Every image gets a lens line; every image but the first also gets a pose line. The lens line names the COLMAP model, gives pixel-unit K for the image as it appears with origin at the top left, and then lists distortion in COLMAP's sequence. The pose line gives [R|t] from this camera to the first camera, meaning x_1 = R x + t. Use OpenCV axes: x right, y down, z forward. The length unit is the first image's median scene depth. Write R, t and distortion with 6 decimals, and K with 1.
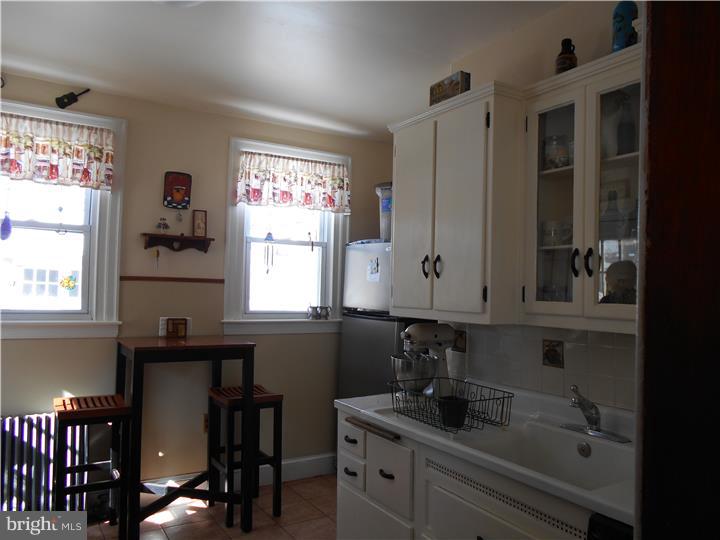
lens RADIAL K [[553.8, 0, 361.3], [0, 553.8, 257.3], [0, 0, 1]] dist [0.005495, 0.009091]
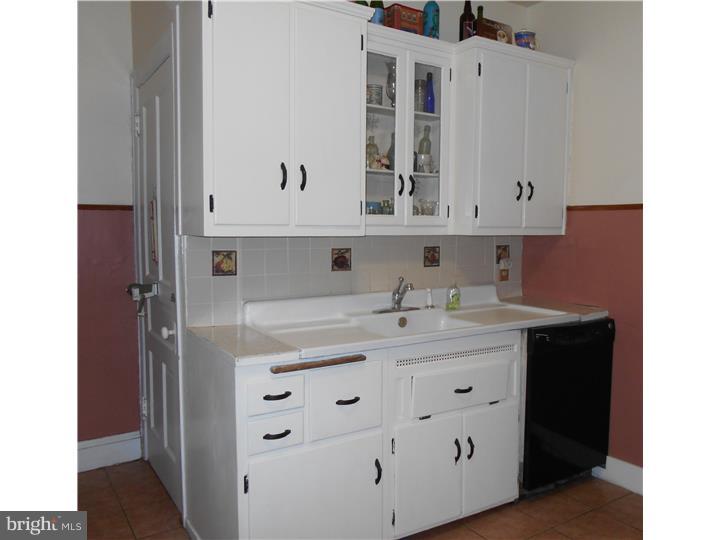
lens RADIAL K [[553.8, 0, 361.3], [0, 553.8, 257.3], [0, 0, 1]] dist [0.005495, 0.009091]
pose [[0.007672, -0.074440, 0.997196, -0.827083], [-0.057076, 0.995567, 0.074758, 0.077480], [-0.998340, -0.057489, 0.003389, 0.948118]]
